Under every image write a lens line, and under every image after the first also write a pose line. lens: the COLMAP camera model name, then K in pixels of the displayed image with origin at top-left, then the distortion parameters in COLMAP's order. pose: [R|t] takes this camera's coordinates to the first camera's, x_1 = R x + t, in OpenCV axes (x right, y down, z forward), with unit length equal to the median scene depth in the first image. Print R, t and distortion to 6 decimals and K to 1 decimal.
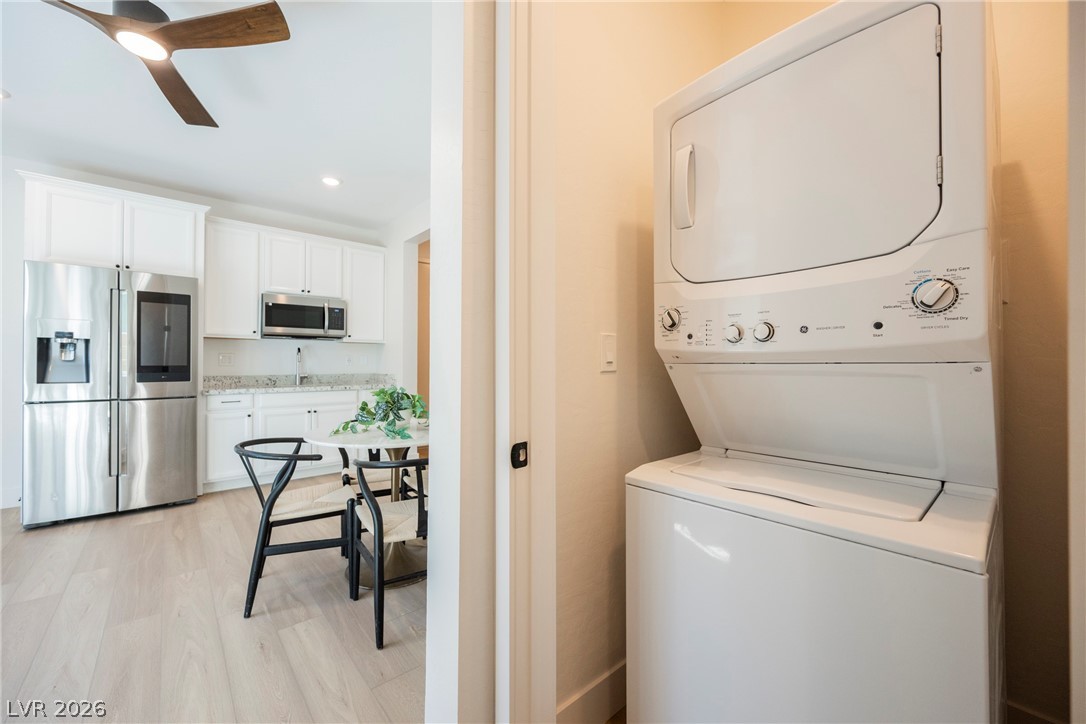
lens RADIAL K [[424.0, 0, 541.5], [0, 424.0, 361.2], [0, 0, 1]] dist [-0.001415, 0.000301]
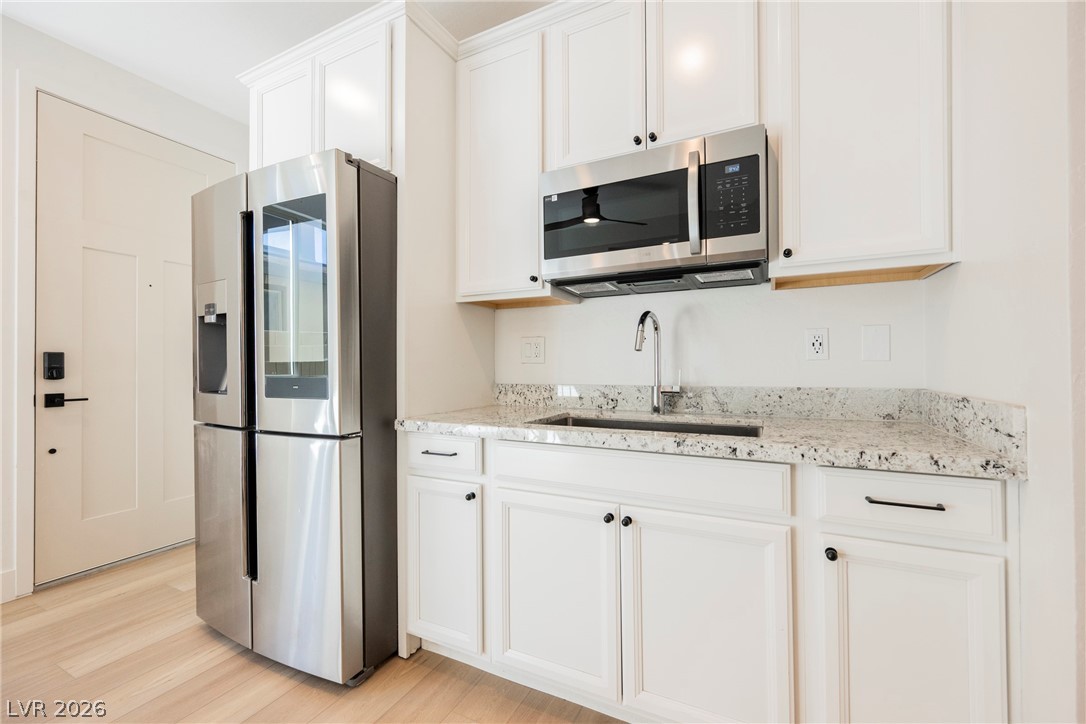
lens RADIAL K [[464.5, 0, 538.6], [0, 464.5, 358.3], [0, 0, 1]] dist [-0.002481, -0.000326]
pose [[0.370144, -0.016391, -0.928830, -0.340266], [0.010743, 0.999853, -0.013364, 0.016514], [0.928912, -0.005032, 0.370265, 1.069350]]
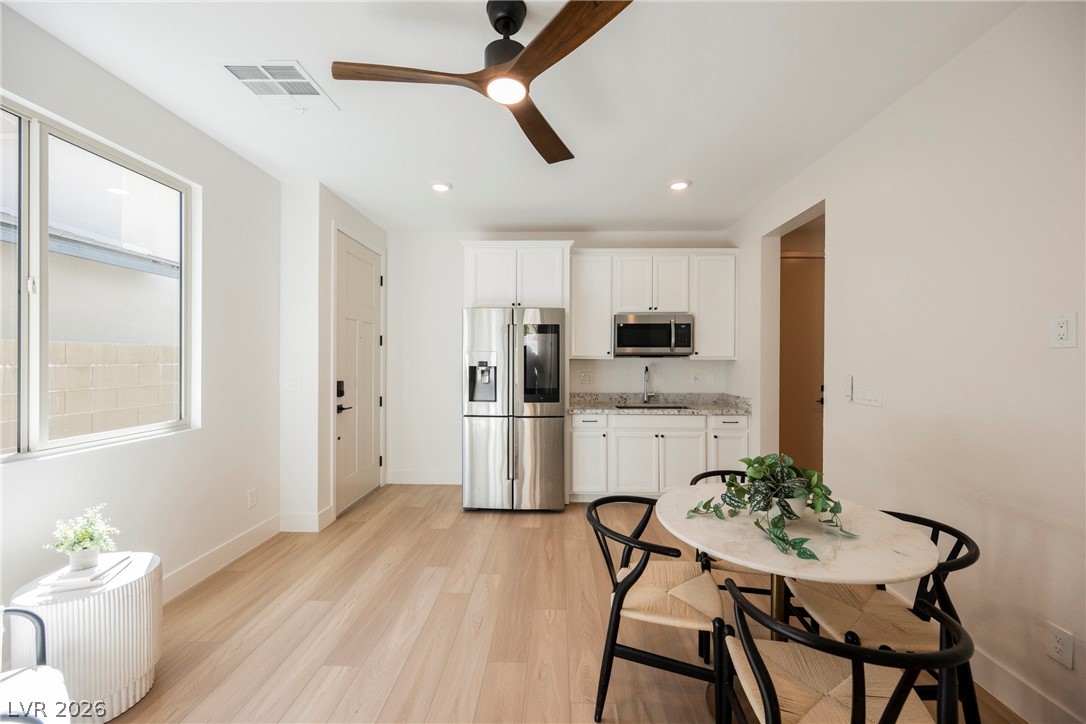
lens RADIAL K [[424.0, 0, 549.7], [0, 424.0, 361.8], [0, 0, 1]] dist [-0.001415, 0.000301]
pose [[0.739321, 0.001212, -0.673352, -0.109094], [0.002291, 0.999988, 0.004316, -0.065801], [0.673349, -0.004734, 0.739310, 0.174427]]
